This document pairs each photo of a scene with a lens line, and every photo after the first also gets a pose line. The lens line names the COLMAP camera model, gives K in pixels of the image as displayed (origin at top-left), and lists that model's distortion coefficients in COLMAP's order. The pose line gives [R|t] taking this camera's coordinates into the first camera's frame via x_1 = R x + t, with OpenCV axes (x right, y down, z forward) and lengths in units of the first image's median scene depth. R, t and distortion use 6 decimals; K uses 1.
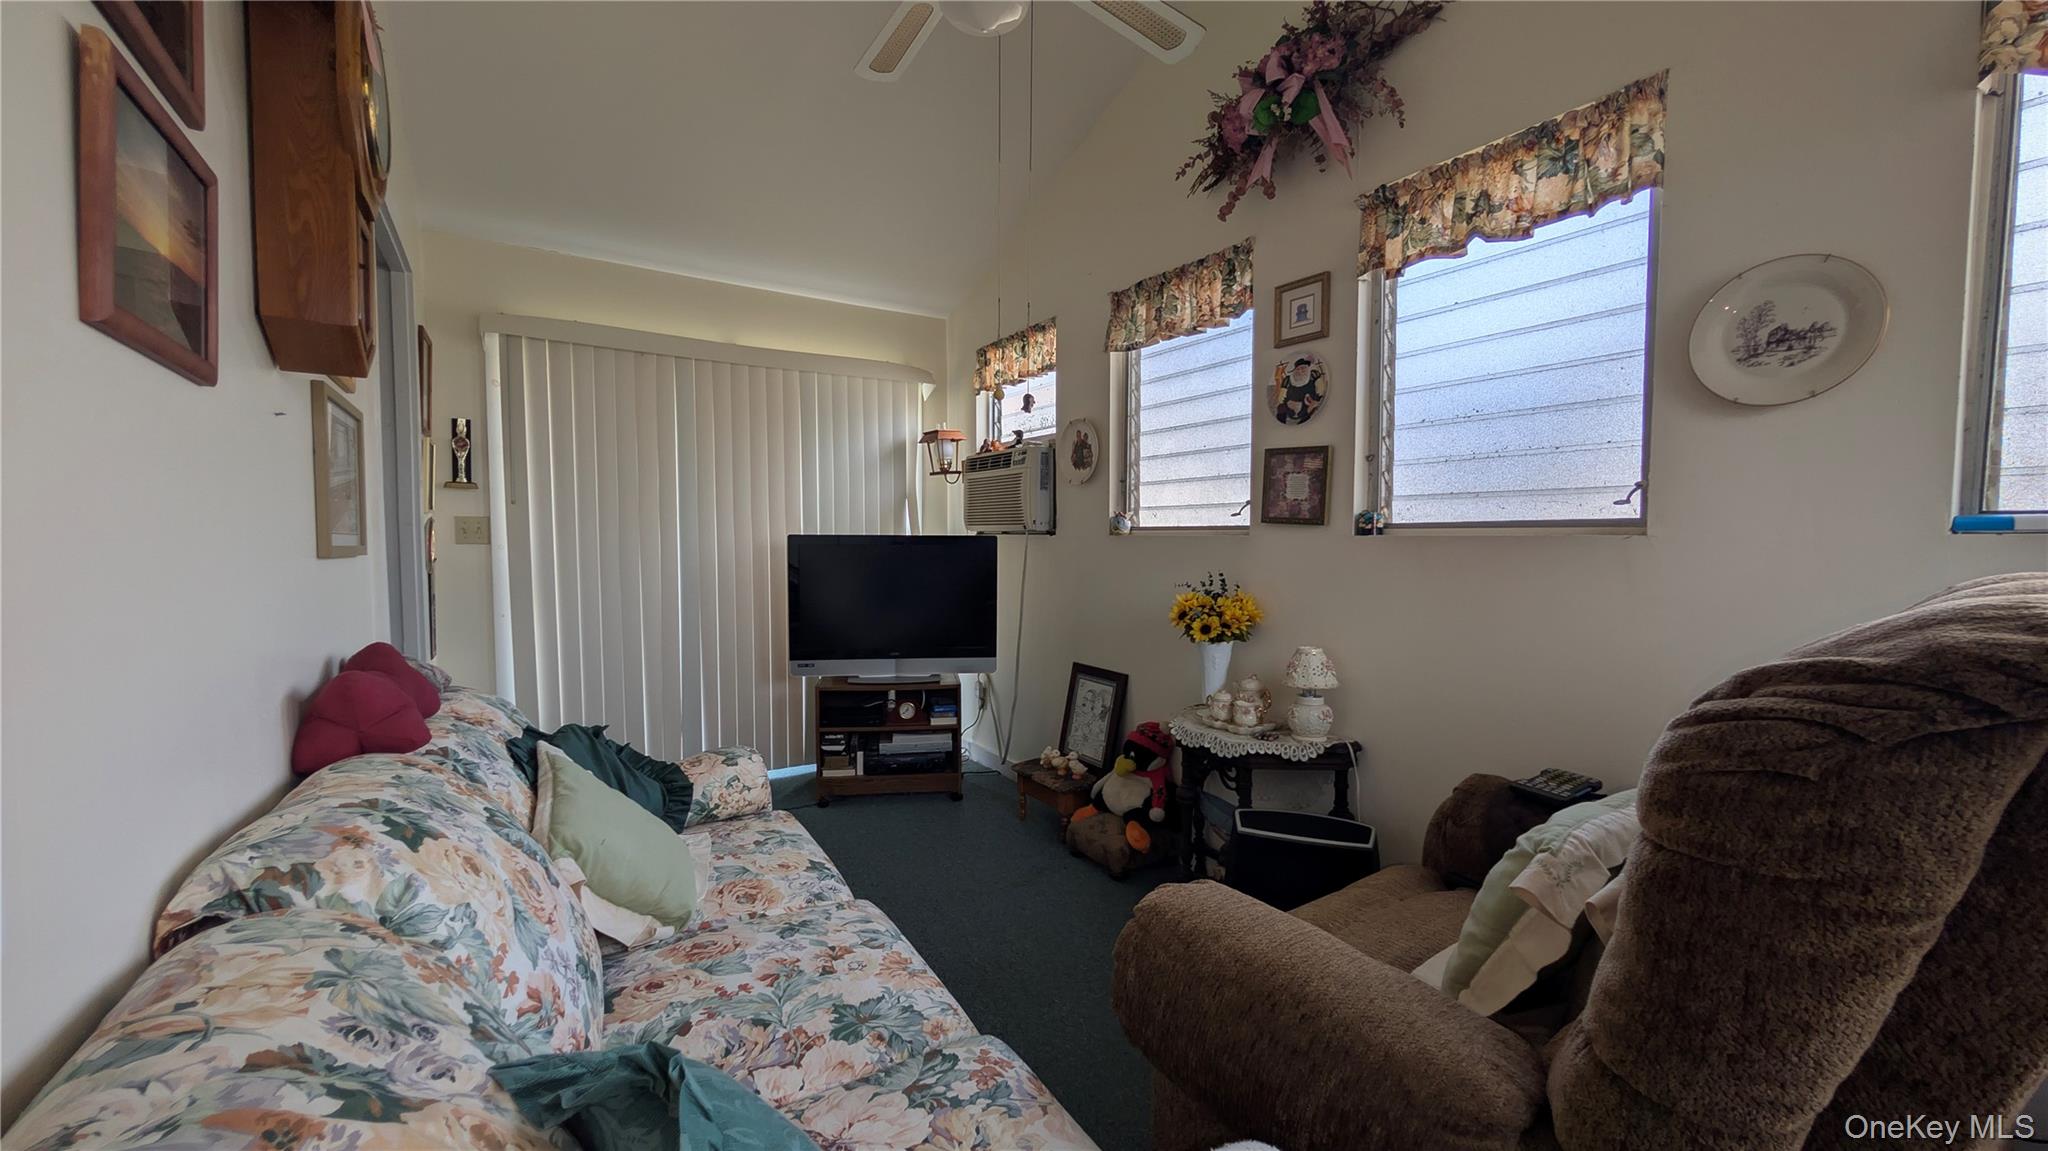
lens RADIAL K [[772.5, 0, 1014.1], [0, 772.5, 578.6], [0, 0, 1]] dist [-0.003698, 0.000053]
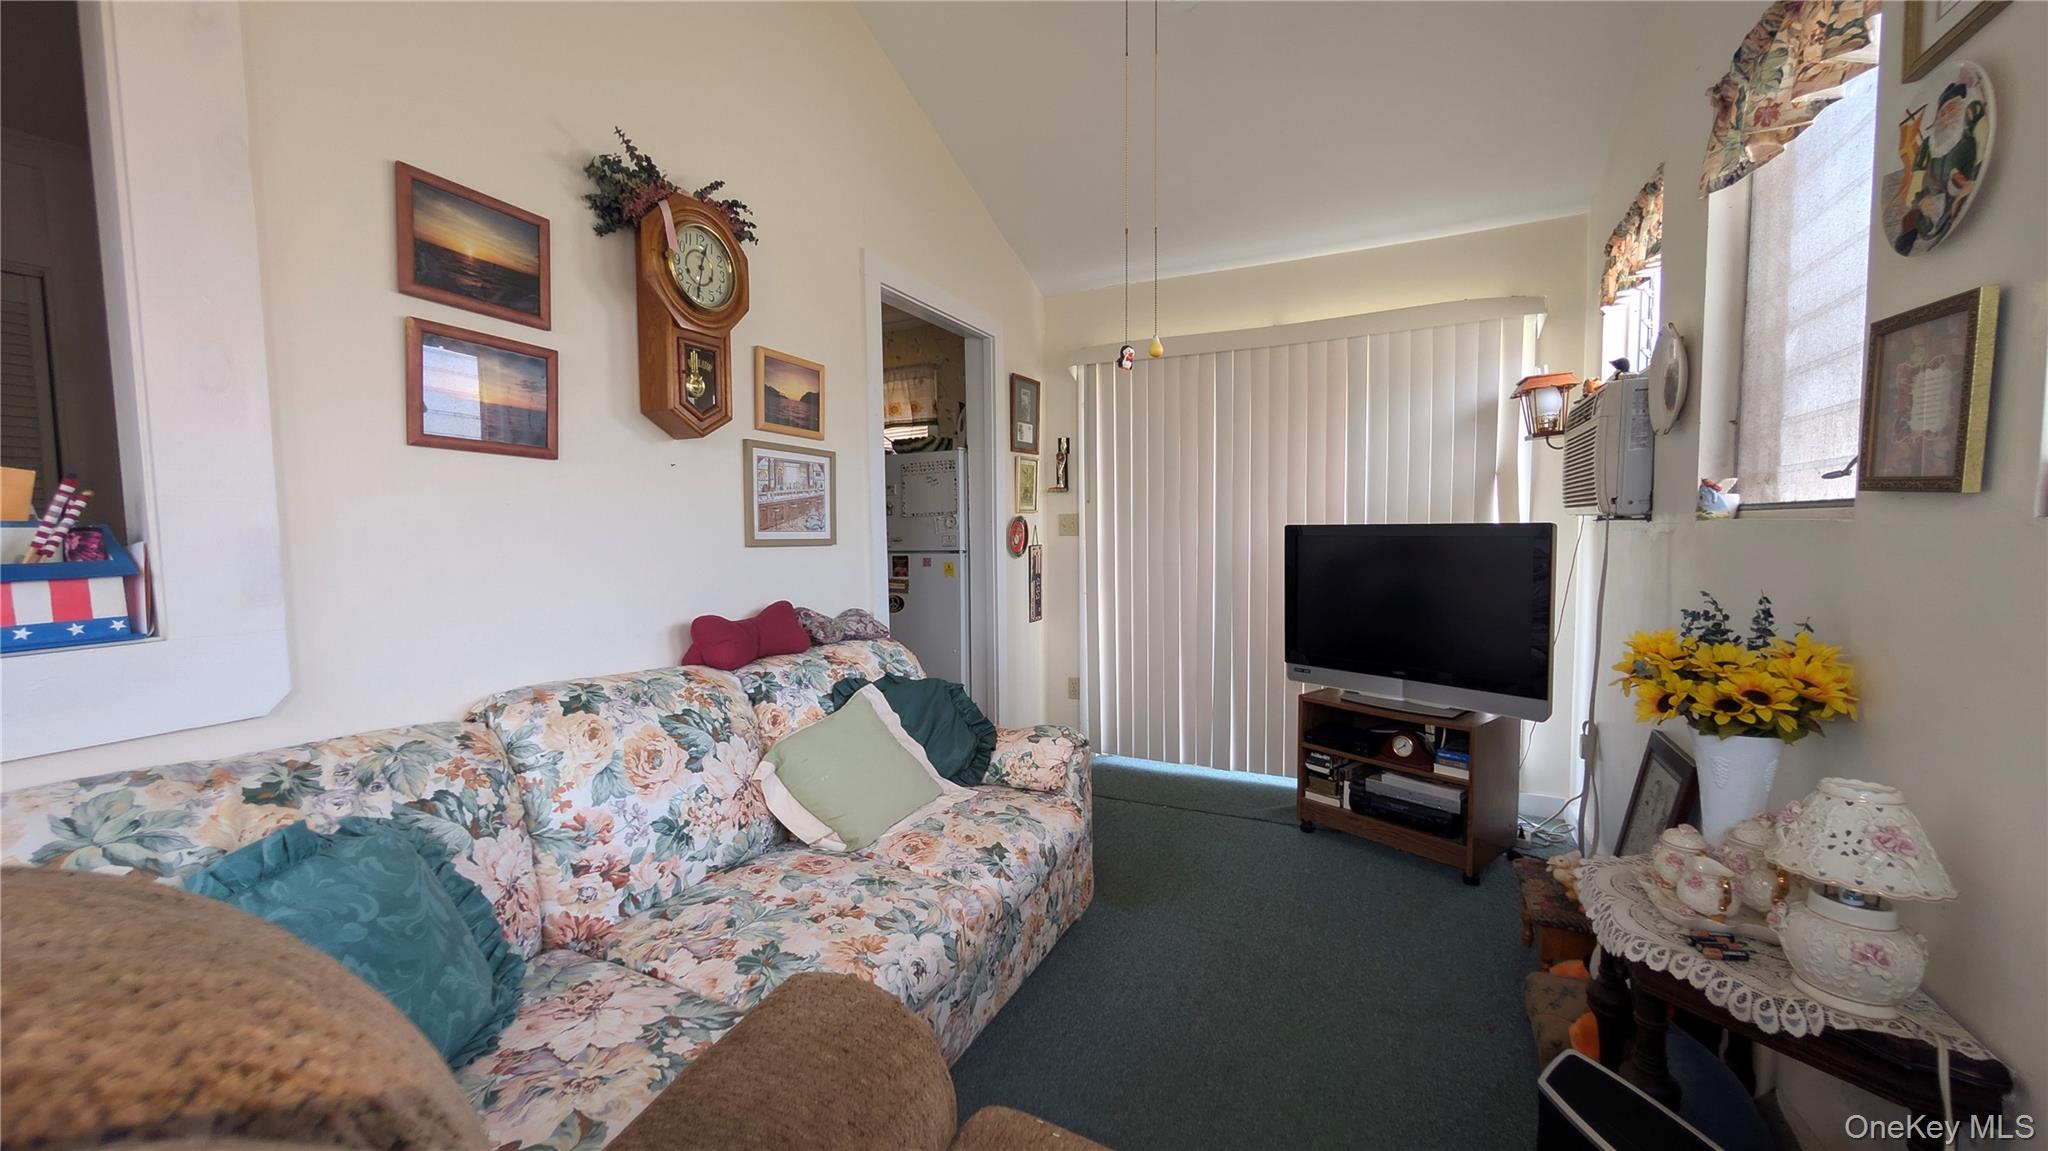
lens RADIAL K [[772.5, 0, 1020.3], [0, 772.5, 578.6], [0, 0, 1]] dist [-0.003698, 0.000053]
pose [[0.517867, 0.047685, -0.854131, 0.491289], [-0.034404, 0.998798, 0.034903, -0.021817], [0.854769, 0.011310, 0.518885, 0.382749]]
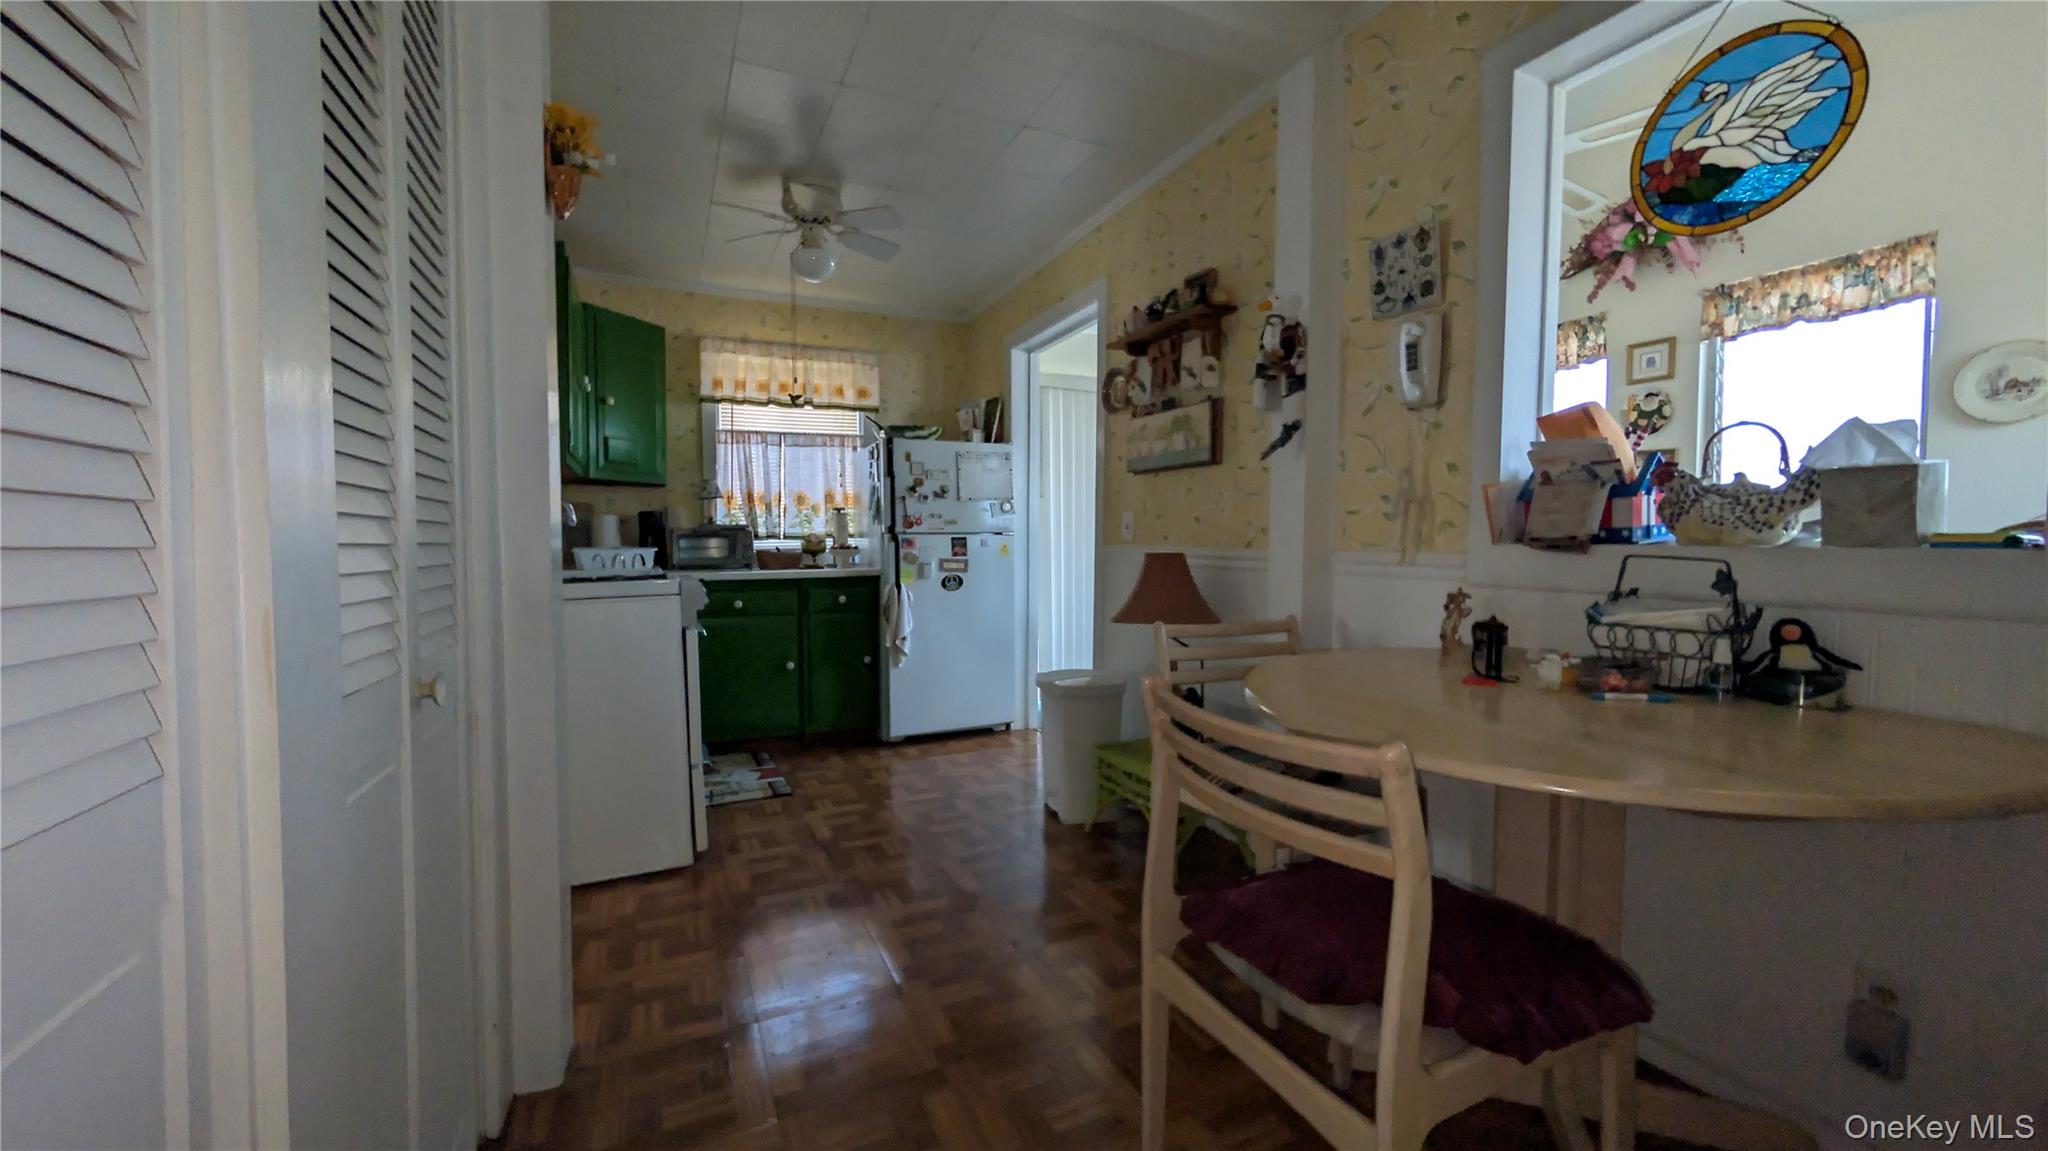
lens RADIAL K [[772.5, 0, 1012.8], [0, 772.5, 580.3], [0, 0, 1]] dist [-0.003698, 0.000053]
pose [[0.990762, 0.002456, -0.135592, -0.694790], [-0.003723, 0.999952, -0.009090, 0.109896], [0.135563, 0.009511, 0.990723, -0.703943]]
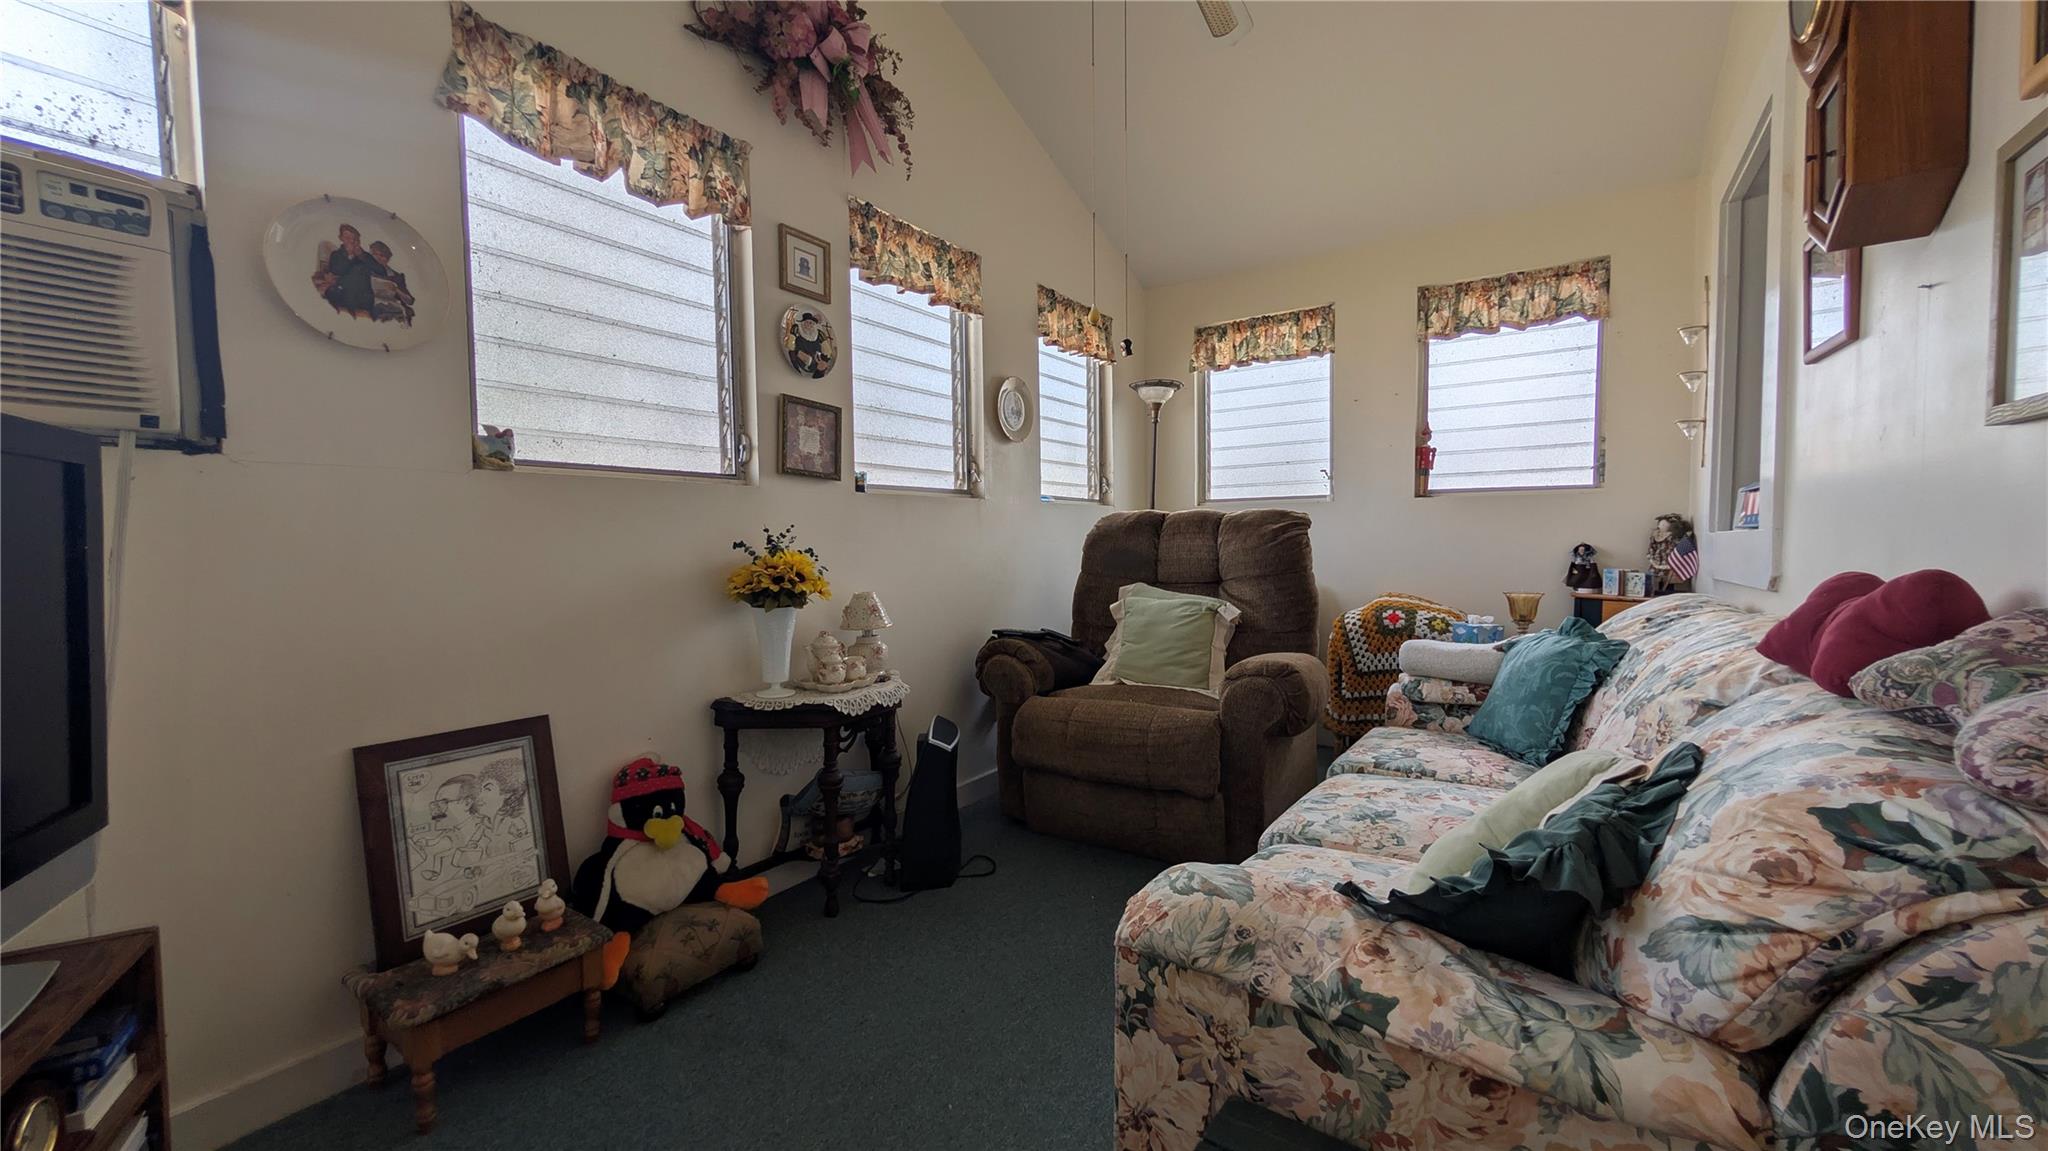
lens RADIAL K [[772.5, 0, 1021.1], [0, 772.5, 574.9], [0, 0, 1]] dist [-0.003698, 0.000053]
pose [[-0.389823, -0.041503, 0.919954, -0.700443], [0.060377, 0.995683, 0.070504, 0.001365], [-0.918909, 0.083028, -0.385634, 1.199364]]
